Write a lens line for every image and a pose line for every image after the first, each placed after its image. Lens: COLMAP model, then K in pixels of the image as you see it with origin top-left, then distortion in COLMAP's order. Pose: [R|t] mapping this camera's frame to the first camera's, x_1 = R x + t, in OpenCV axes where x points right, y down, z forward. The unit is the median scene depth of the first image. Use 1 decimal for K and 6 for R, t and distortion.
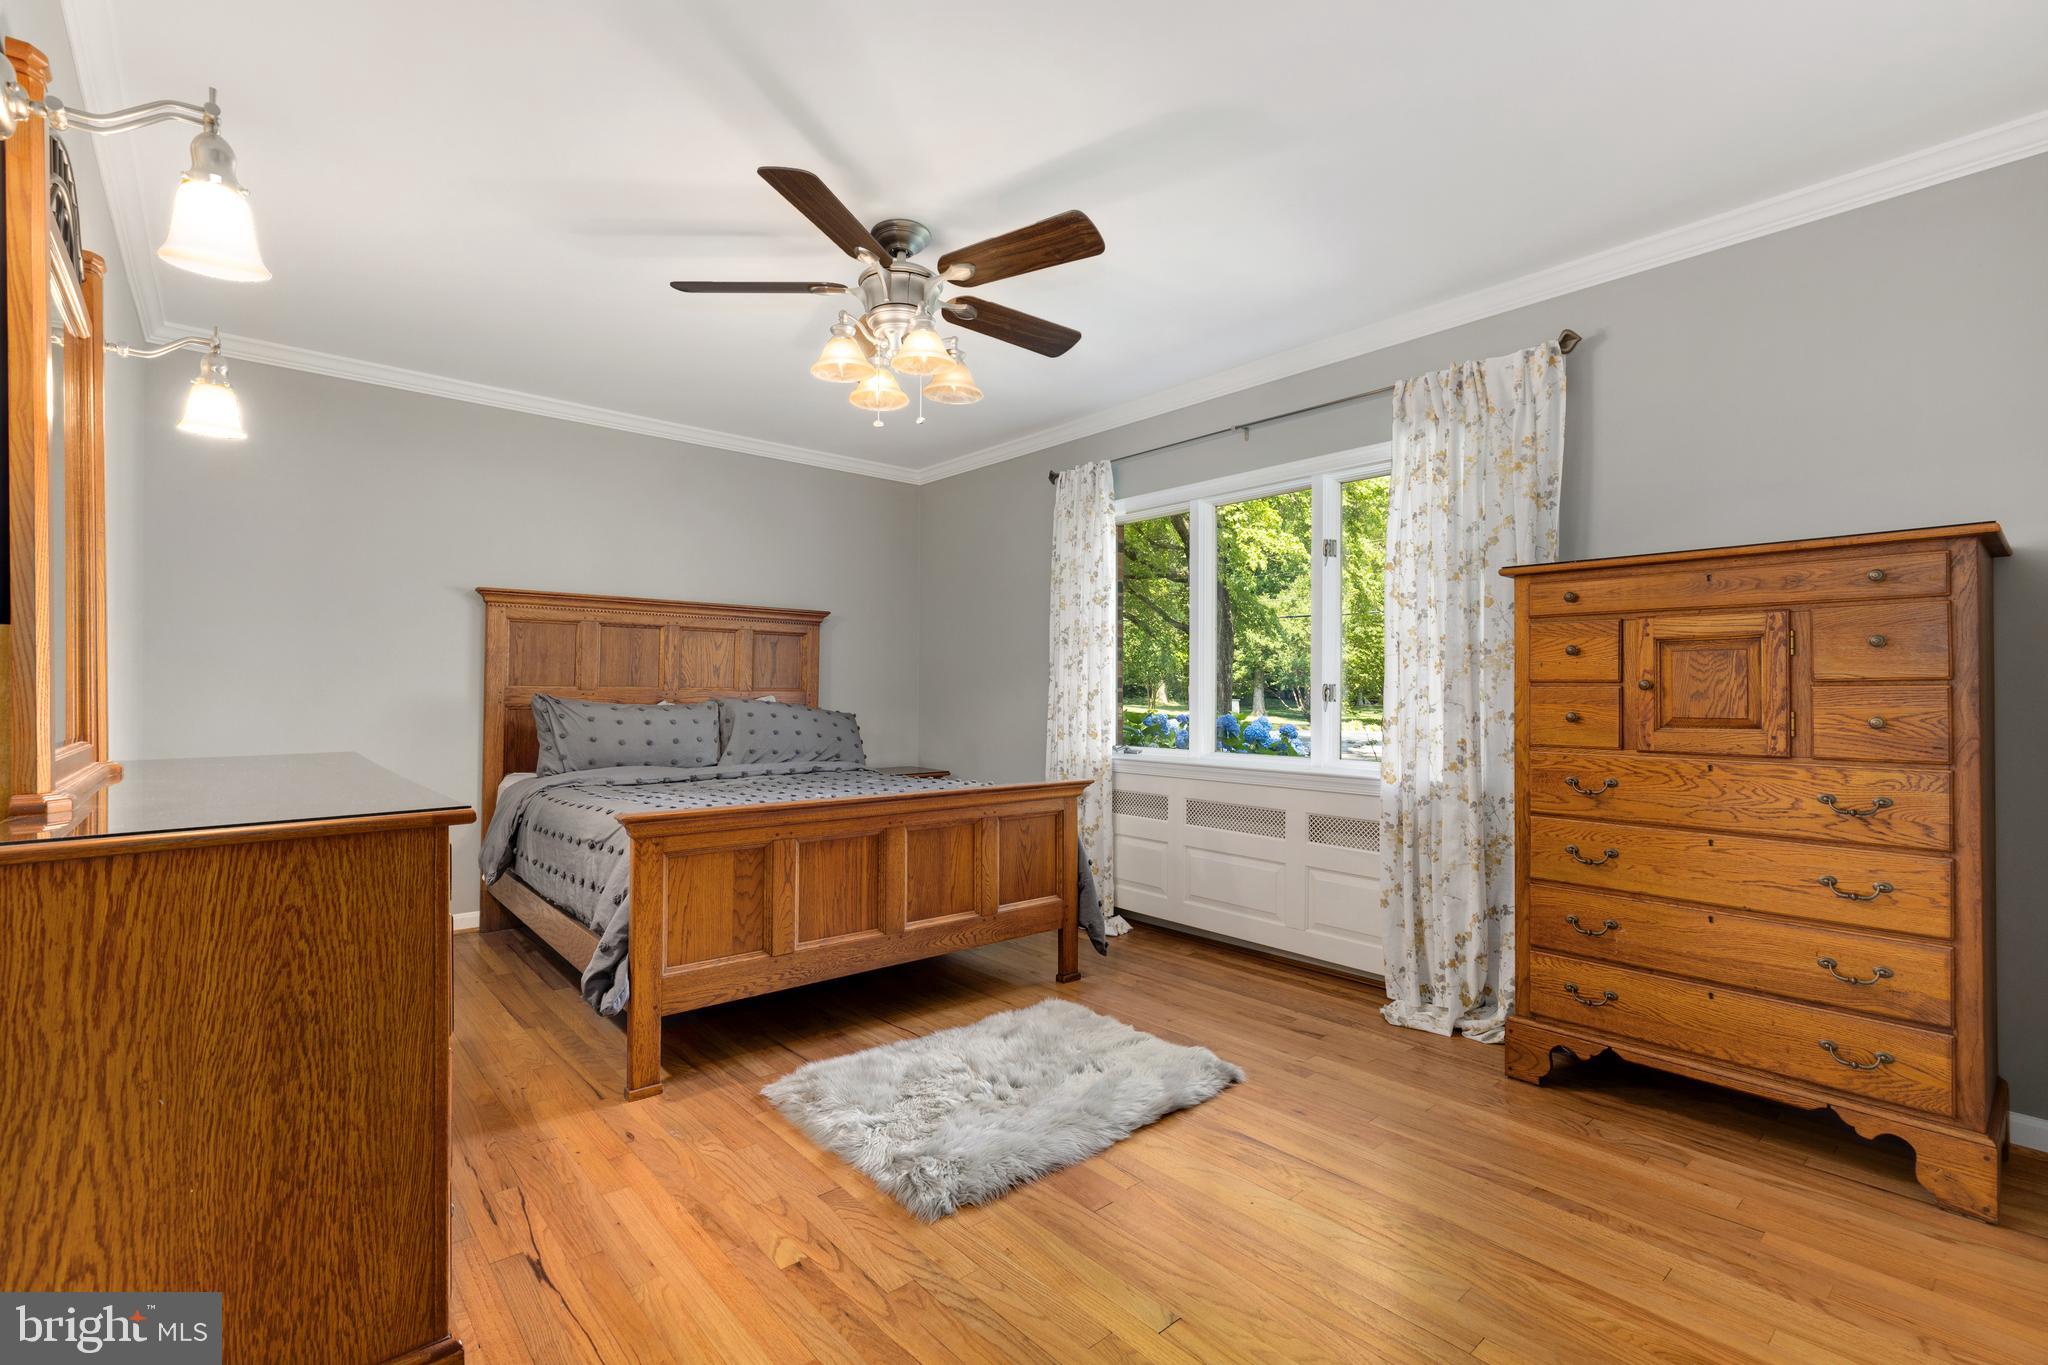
lens RADIAL K [[918.1, 0, 1009.2], [0, 918.1, 699.3], [0, 0, 1]] dist [0.002974, 0.000375]
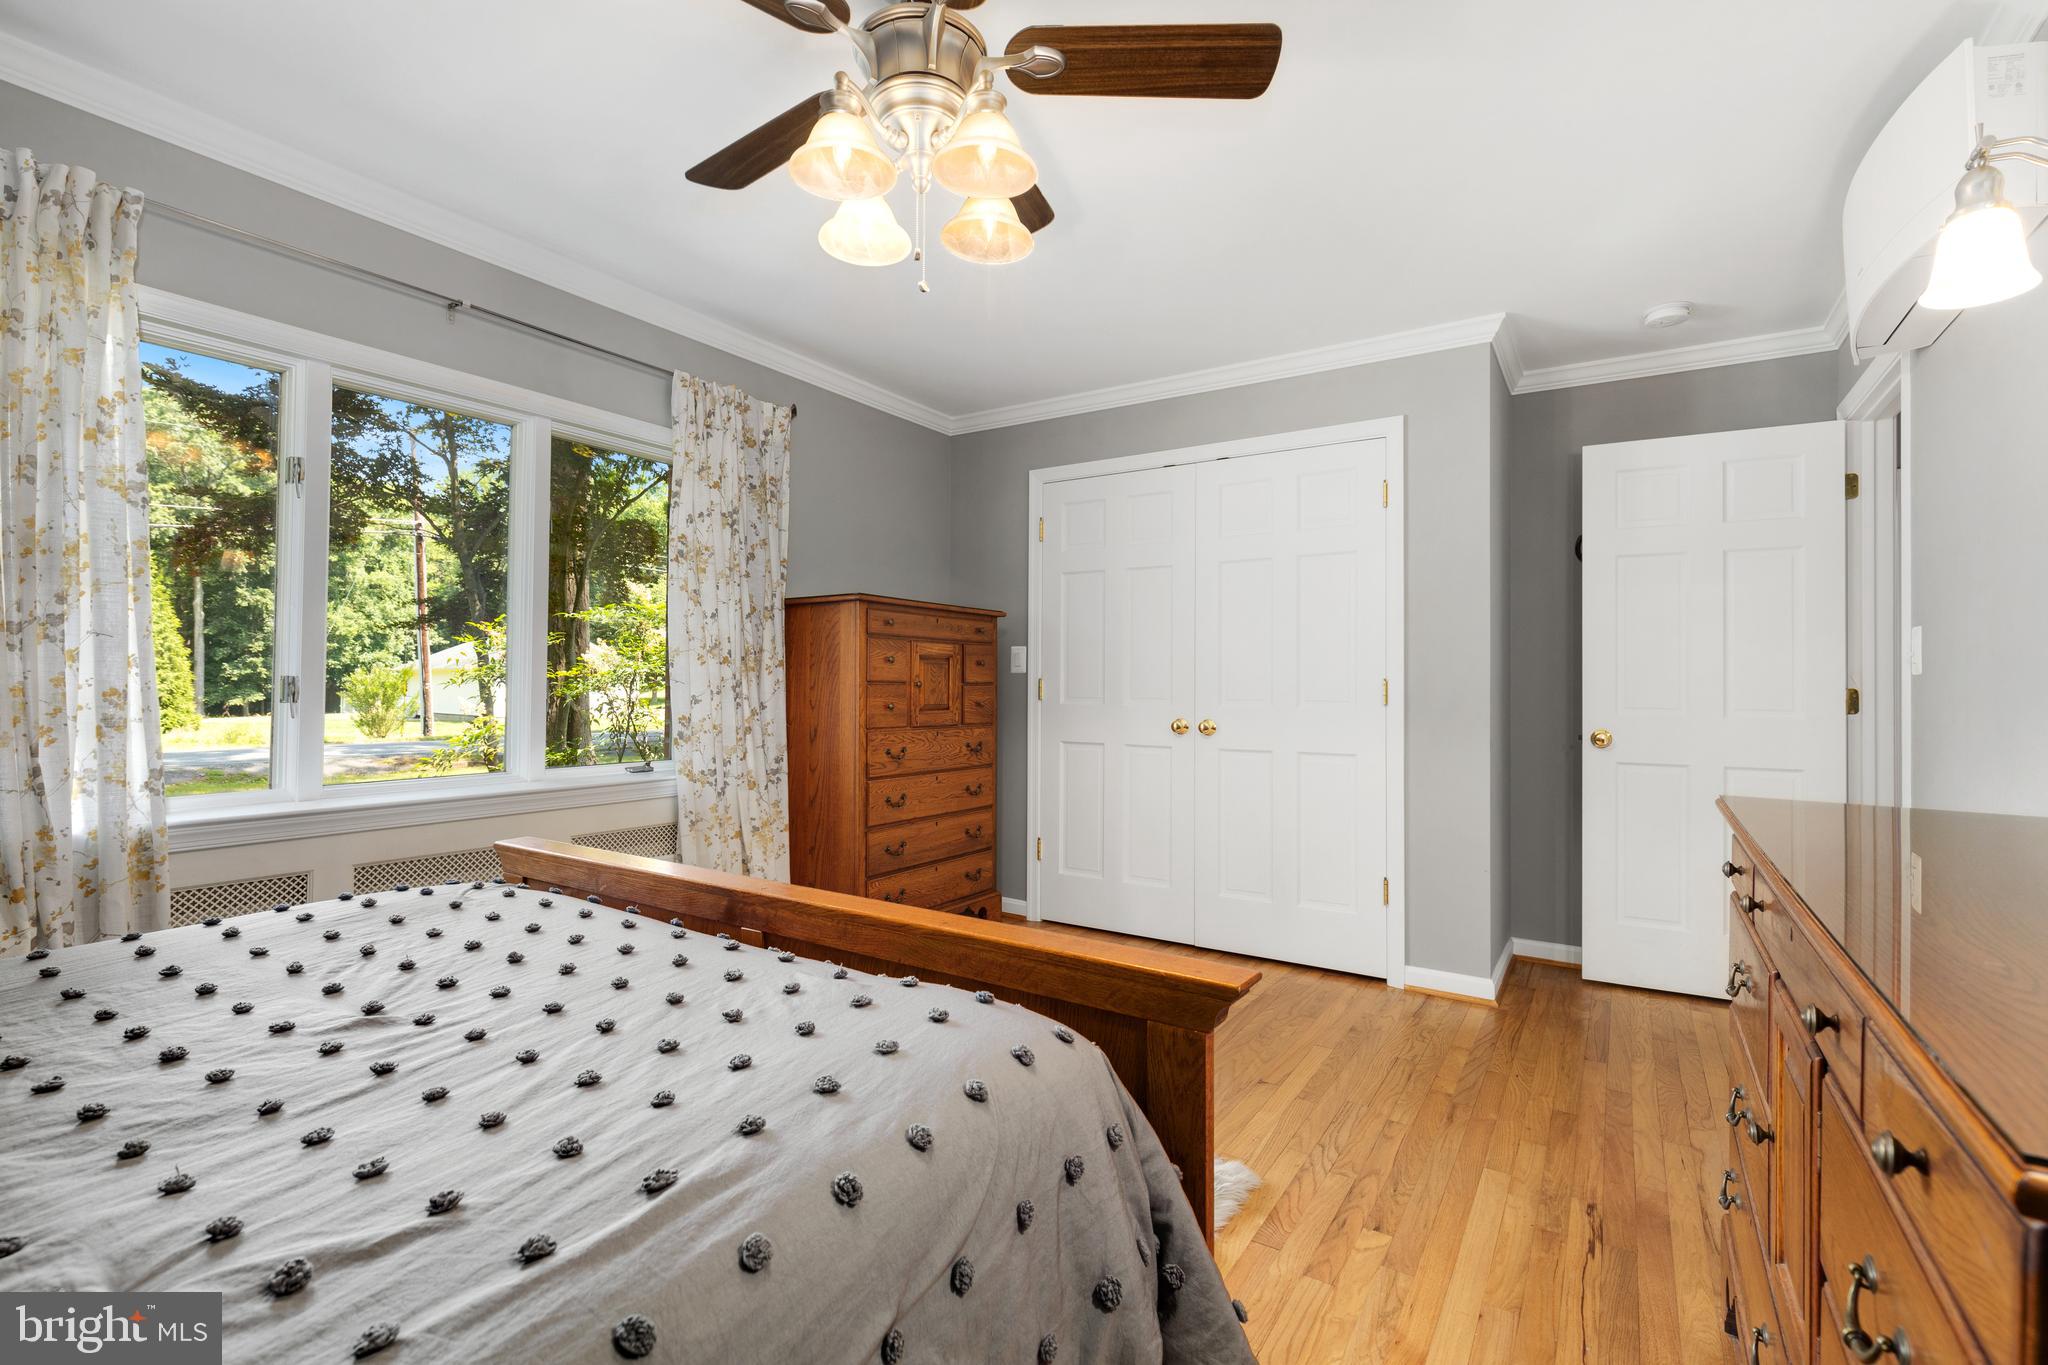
lens RADIAL K [[918.1, 0, 1011.5], [0, 918.1, 681.7], [0, 0, 1]] dist [0.002974, 0.000375]
pose [[-0.279204, 0.003506, 0.960225, -0.917629], [-0.000322, 0.999993, -0.003745, -0.015444], [-0.960232, -0.001355, -0.279201, 1.373775]]
